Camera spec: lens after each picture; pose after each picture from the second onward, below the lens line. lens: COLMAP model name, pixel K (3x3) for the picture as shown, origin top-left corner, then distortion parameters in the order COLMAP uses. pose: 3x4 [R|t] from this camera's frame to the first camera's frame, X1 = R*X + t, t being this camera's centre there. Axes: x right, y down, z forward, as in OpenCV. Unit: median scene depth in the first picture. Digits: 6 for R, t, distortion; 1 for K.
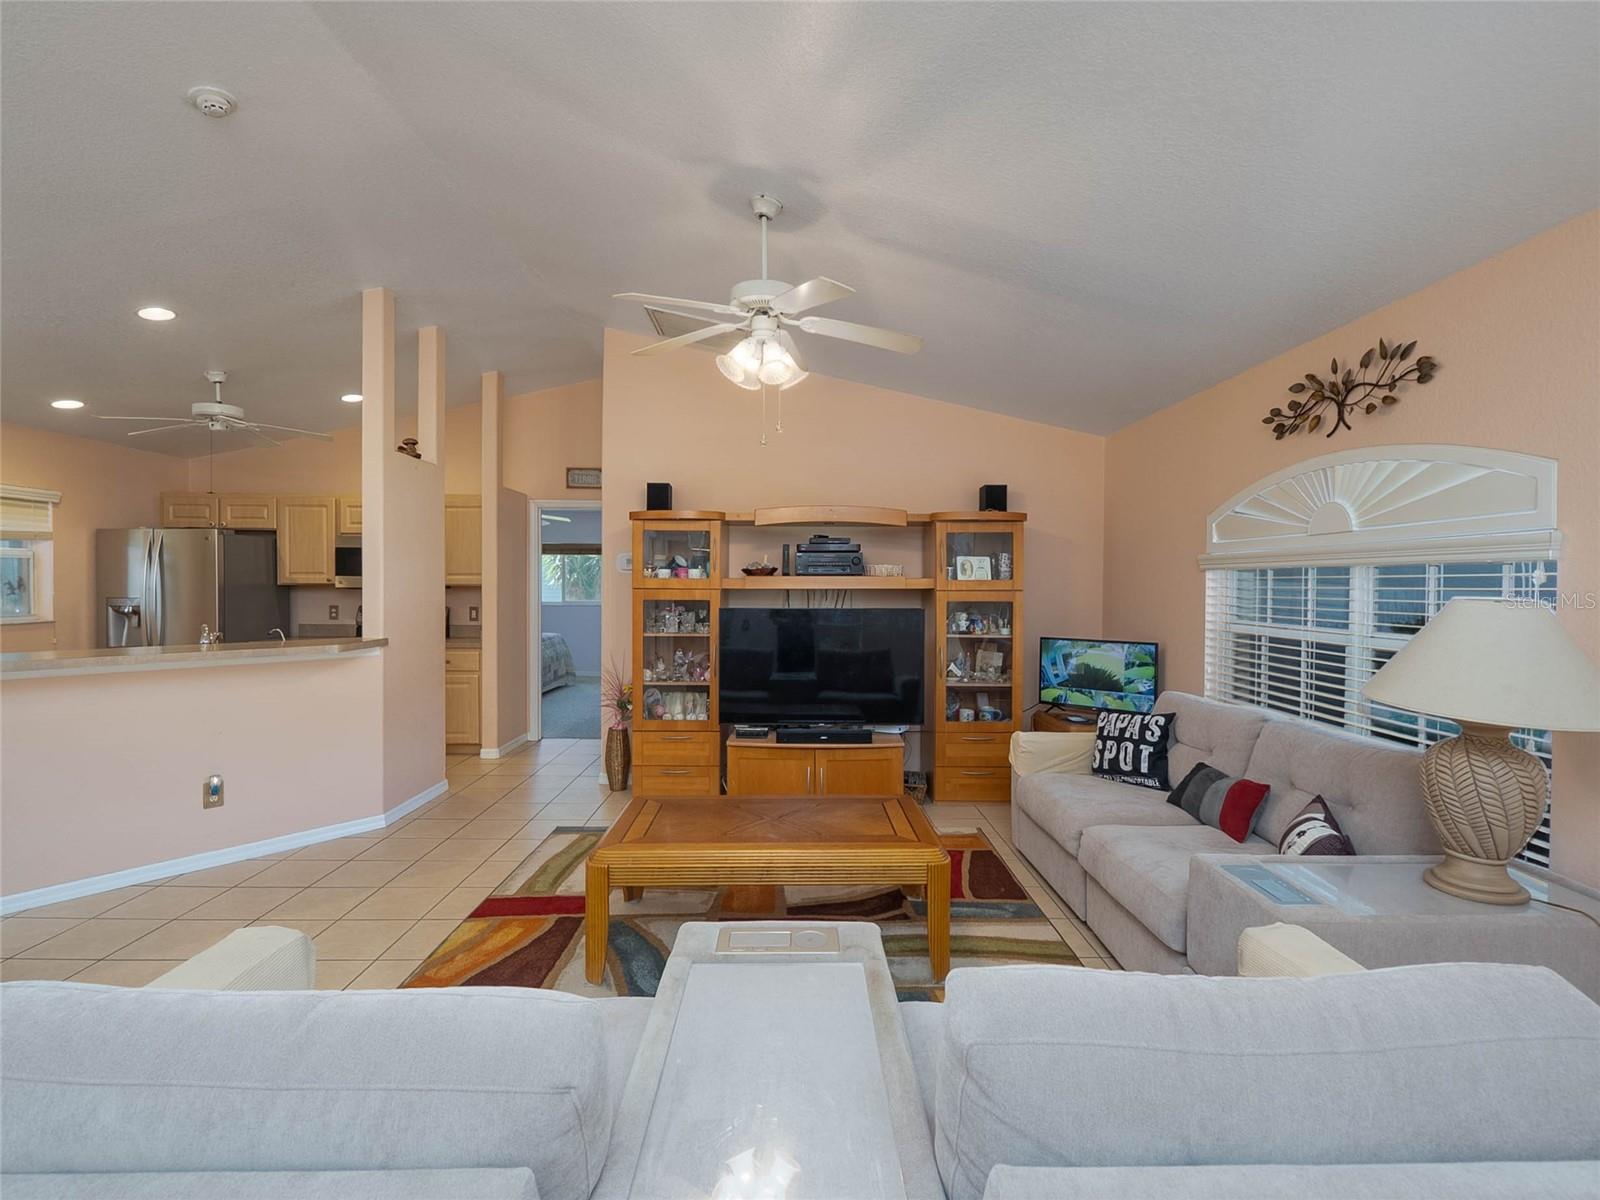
lens RADIAL K [[760.7, 0, 805.7], [0, 760.7, 594.6], [0, 0, 1]] dist [-0.004779, -0.001622]
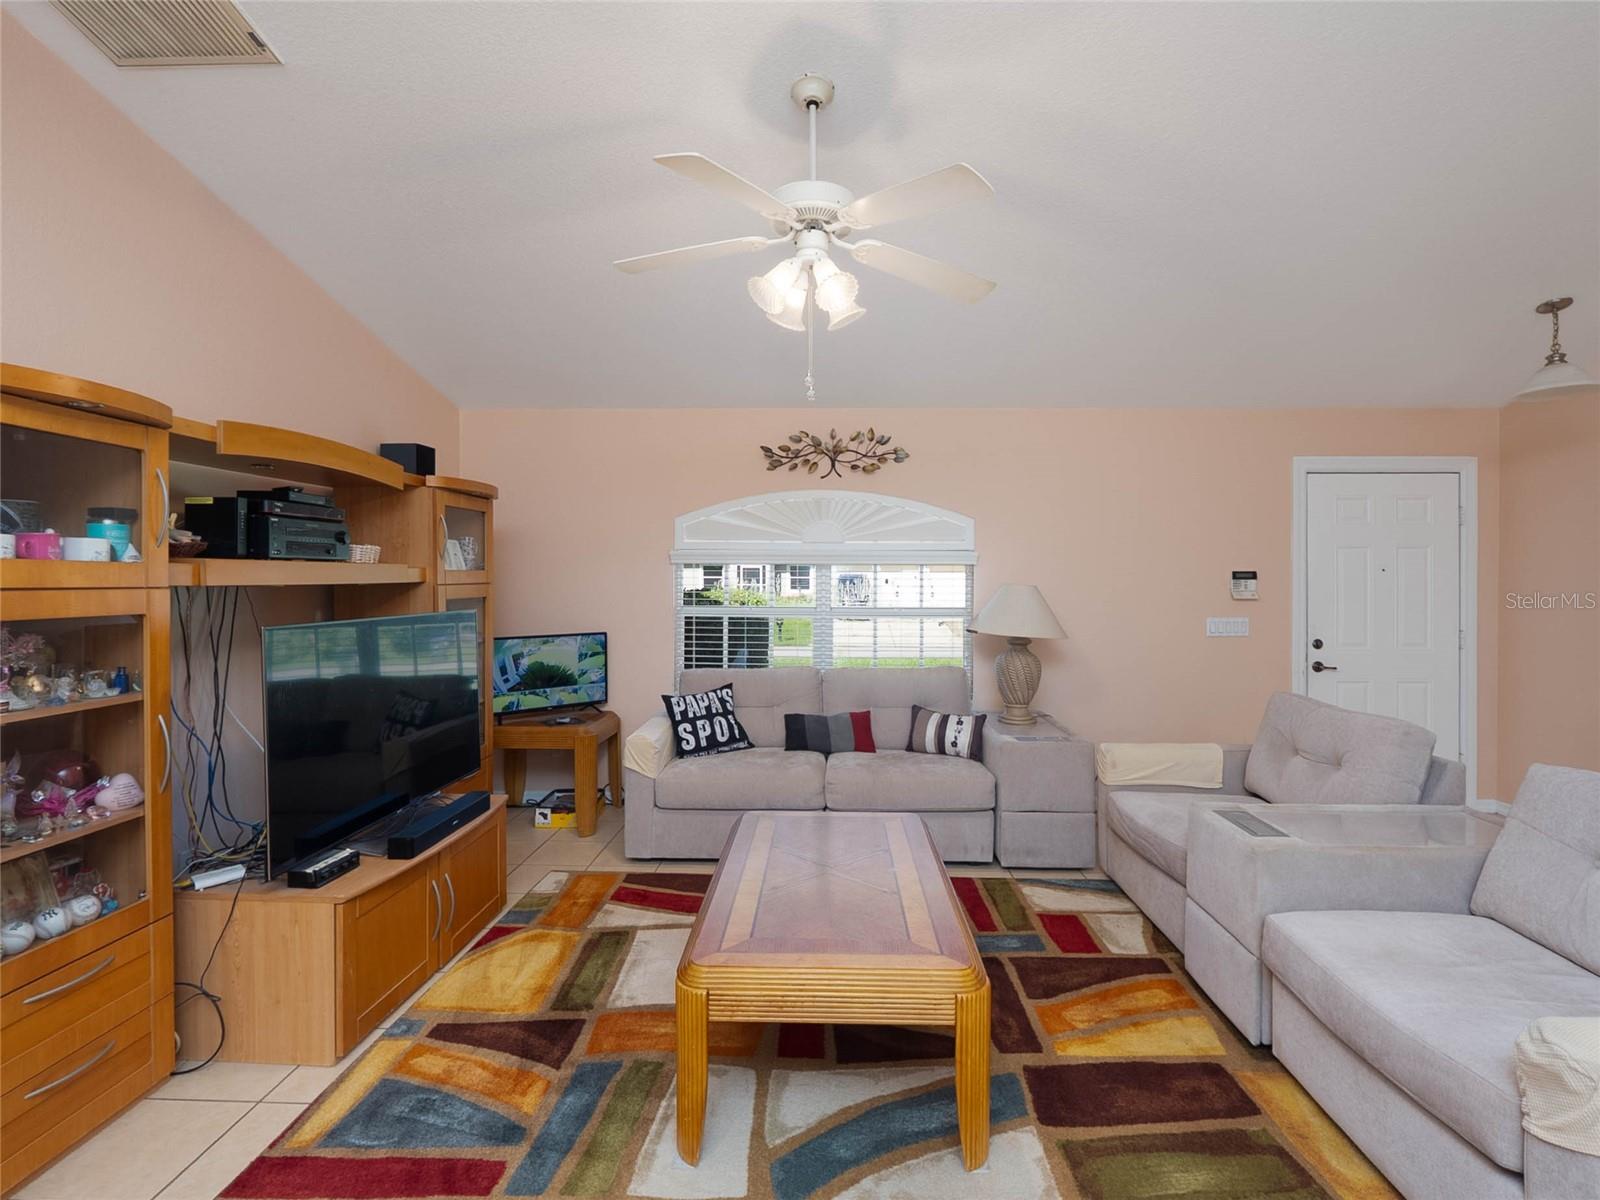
lens RADIAL K [[761.6, 0, 818.2], [0, 761.6, 584.0], [0, 0, 1]] dist [-0.002817, -0.000503]
pose [[0.046436, -0.011706, 0.998853, -0.558425], [0.009252, 0.999893, 0.011289, -0.011250], [-0.998878, 0.008717, 0.046540, 0.641244]]
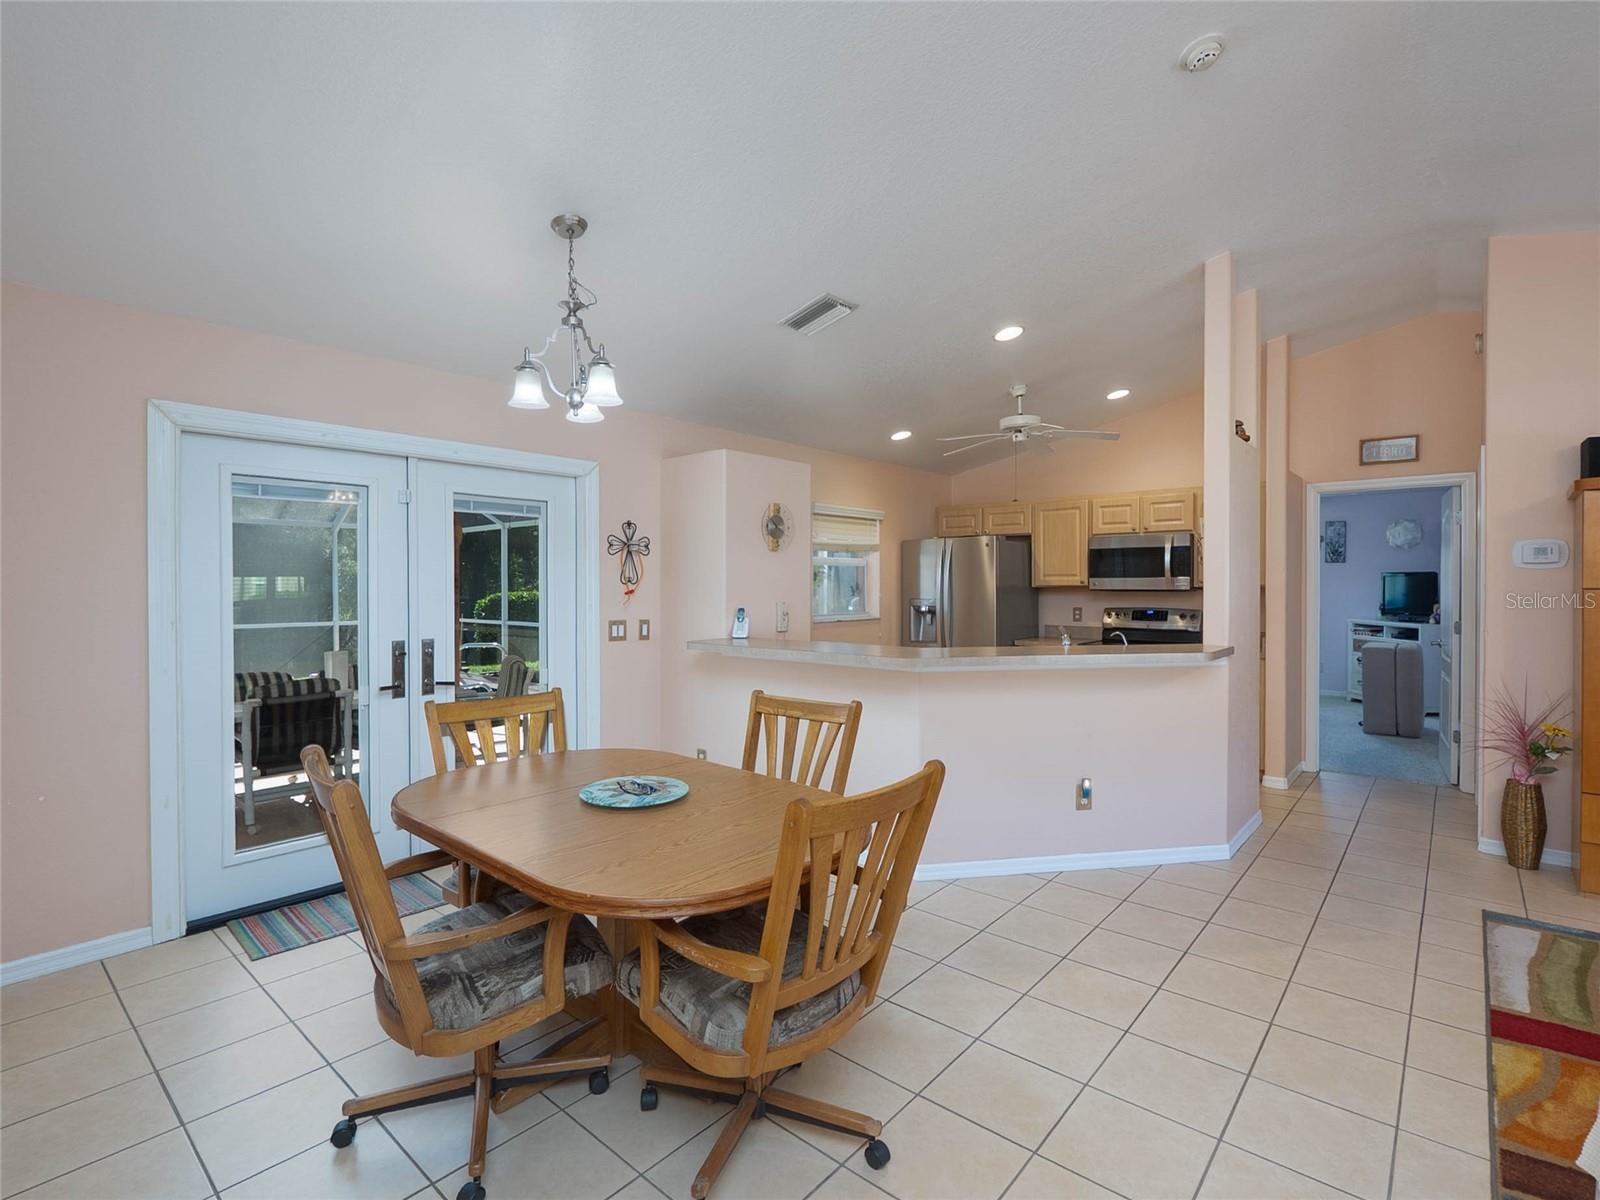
lens RADIAL K [[771.2, 0, 806.3], [0, 771.2, 590.7], [0, 0, 1]] dist [-0.004281, -0.001284]
pose [[0.747146, -0.003242, -0.664652, -0.308468], [-0.001967, 0.999973, -0.007089, 0.000277], [0.664657, 0.006604, 0.747119, -0.000899]]
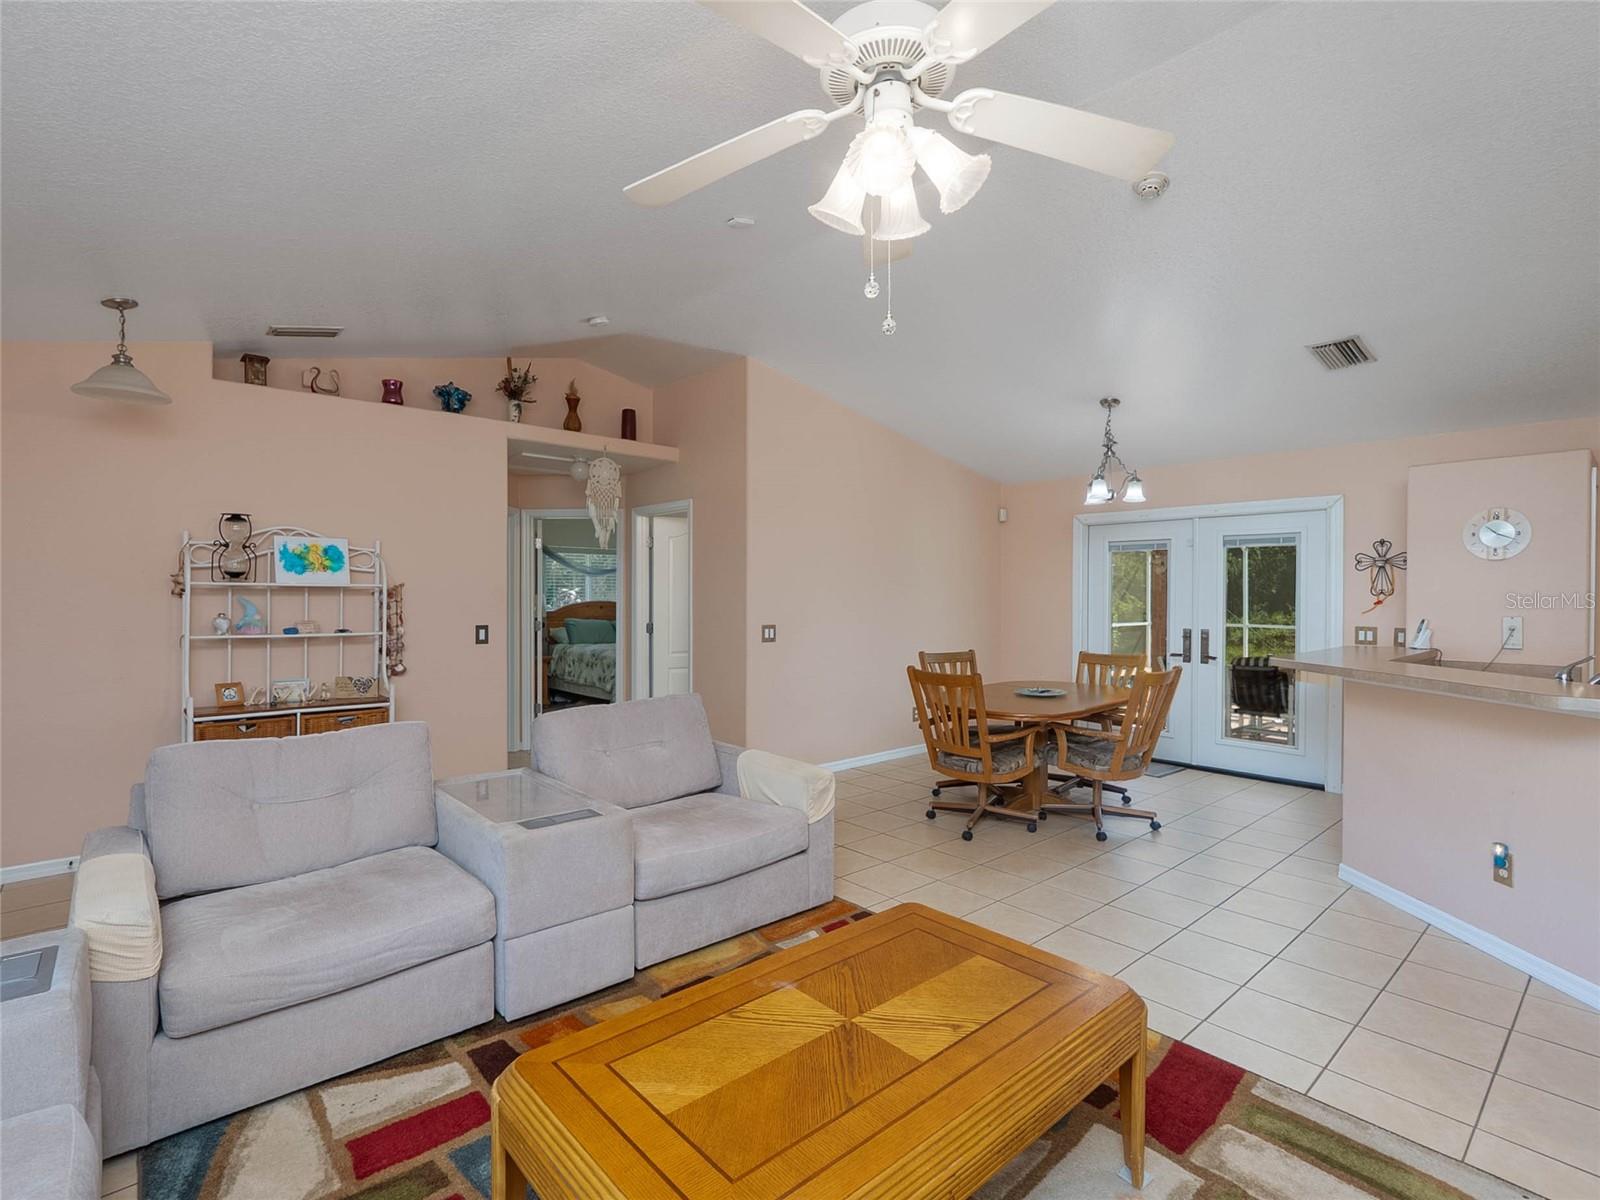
lens RADIAL K [[735.3, 0, 790.0], [0, 735.3, 604.1], [0, 0, 1]] dist [-0.000558, -0.010104]
pose [[-0.781037, -0.000014, -0.624484, 0.206000], [-0.015641, 0.999687, 0.019539, -0.010017], [0.624289, 0.025028, -0.780793, 0.905199]]
